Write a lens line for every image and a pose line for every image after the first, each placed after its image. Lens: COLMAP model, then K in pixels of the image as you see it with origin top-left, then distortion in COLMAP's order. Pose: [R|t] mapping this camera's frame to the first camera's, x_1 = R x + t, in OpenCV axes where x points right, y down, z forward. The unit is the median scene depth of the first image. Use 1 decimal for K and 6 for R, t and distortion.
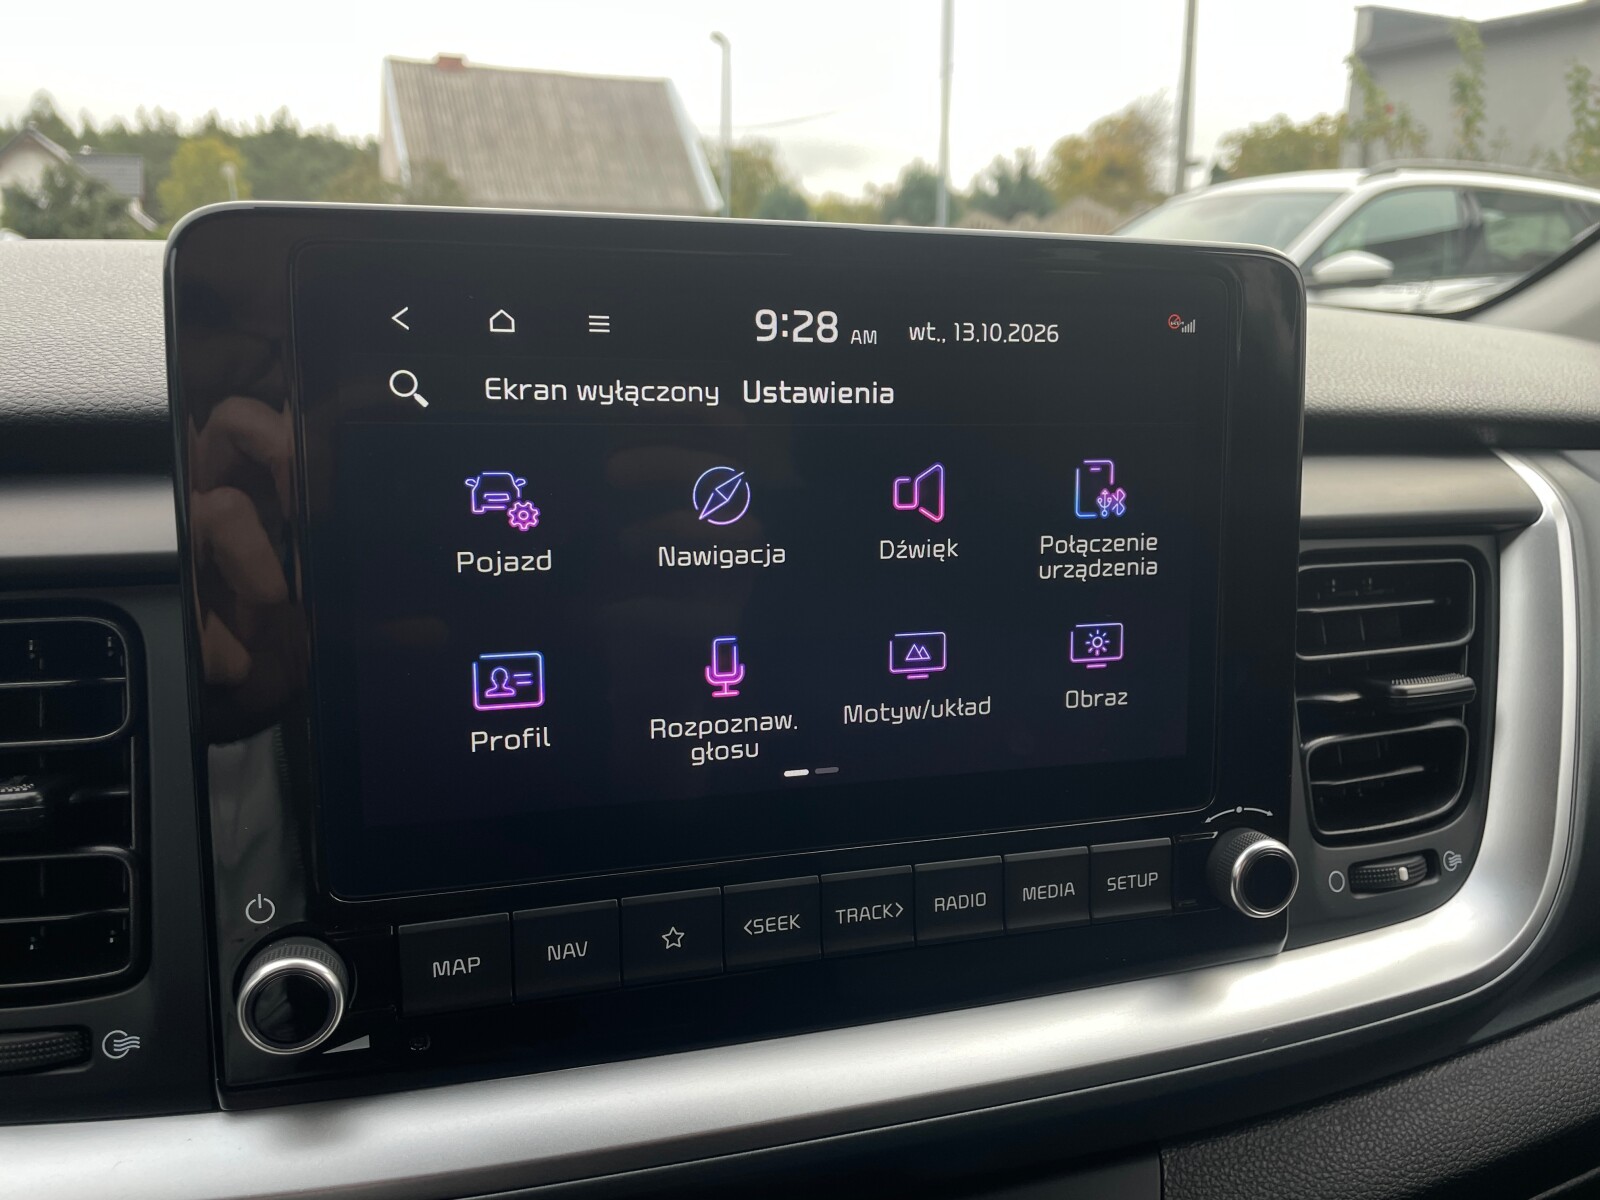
lens RADIAL K [[1221.9, 0, 800.0], [0, 1221.9, 600.0], [0, 0, 1]] dist [0.055852, -0.099402]
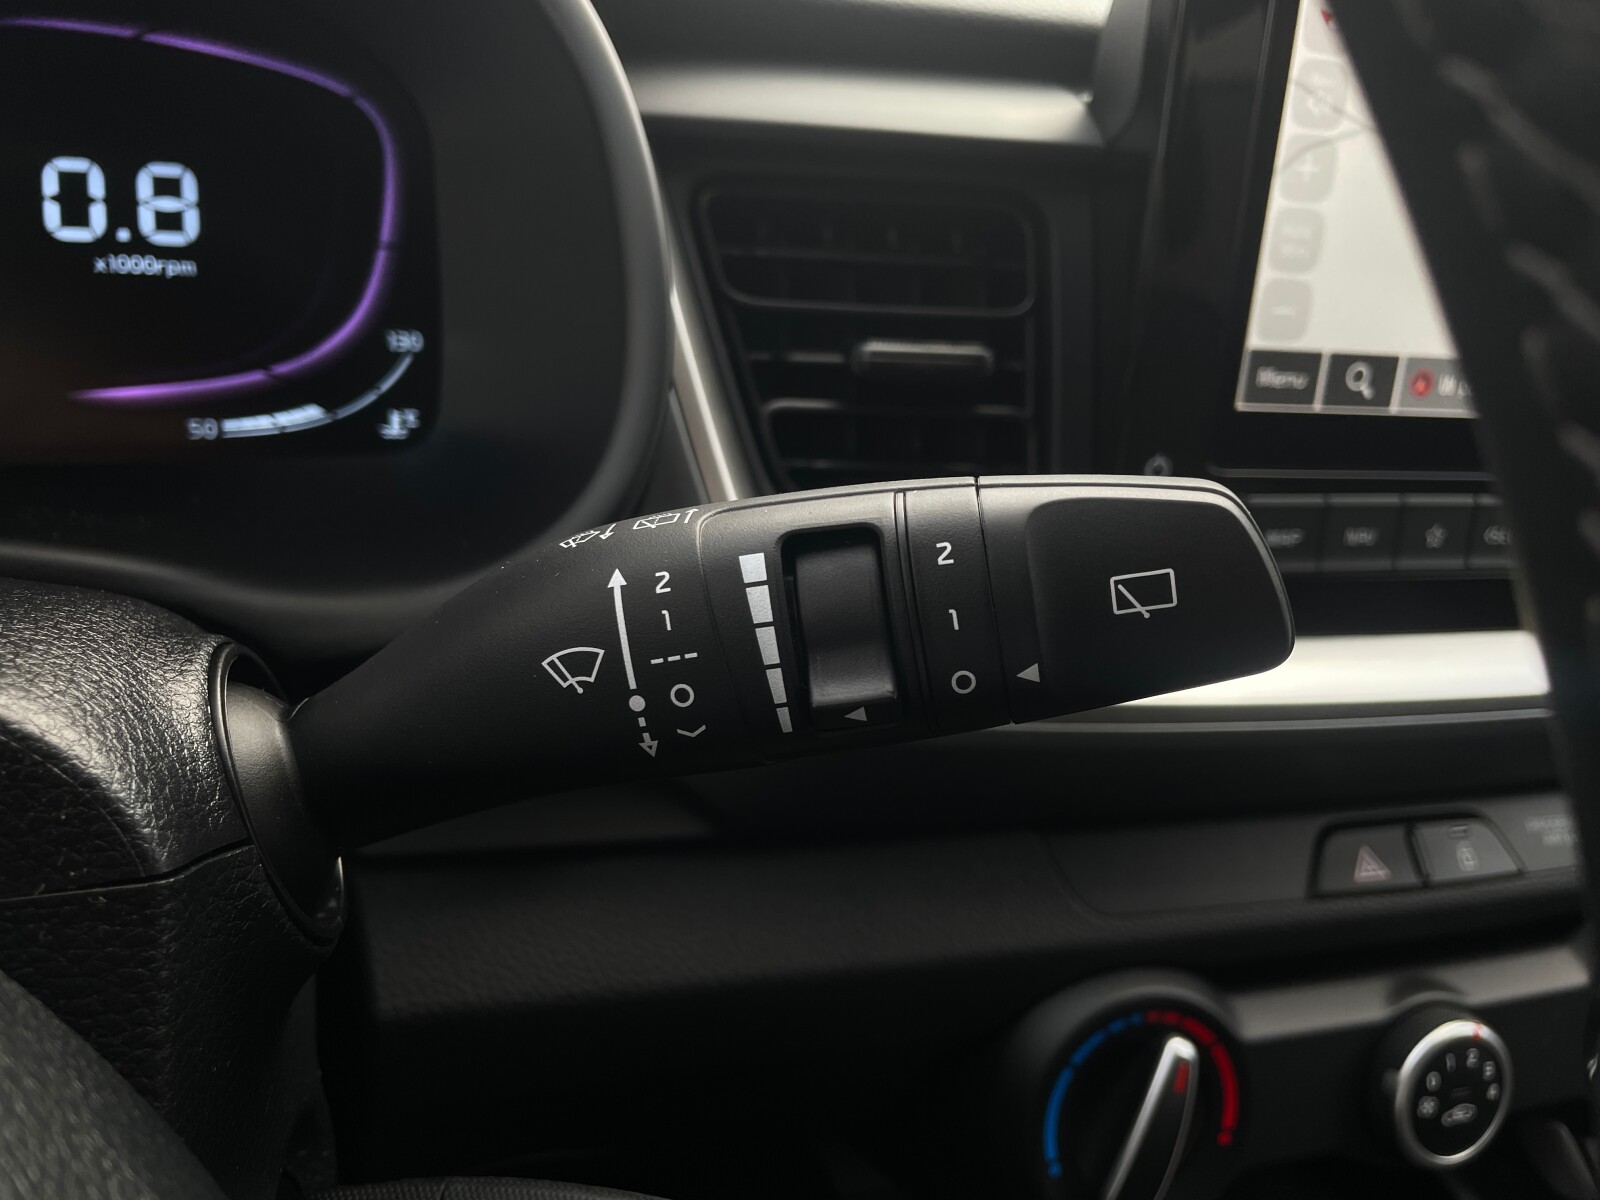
lens RADIAL K [[1217.2, 0, 769.1], [0, 1217.2, 593.4], [0, 0, 1]] dist [0.058189, -0.100334]
pose [[0.997542, 0.068878, 0.012893, -0.693586], [-0.070031, 0.986378, 0.148845, 0.188364], [-0.002465, -0.149382, 0.988776, -0.134369]]
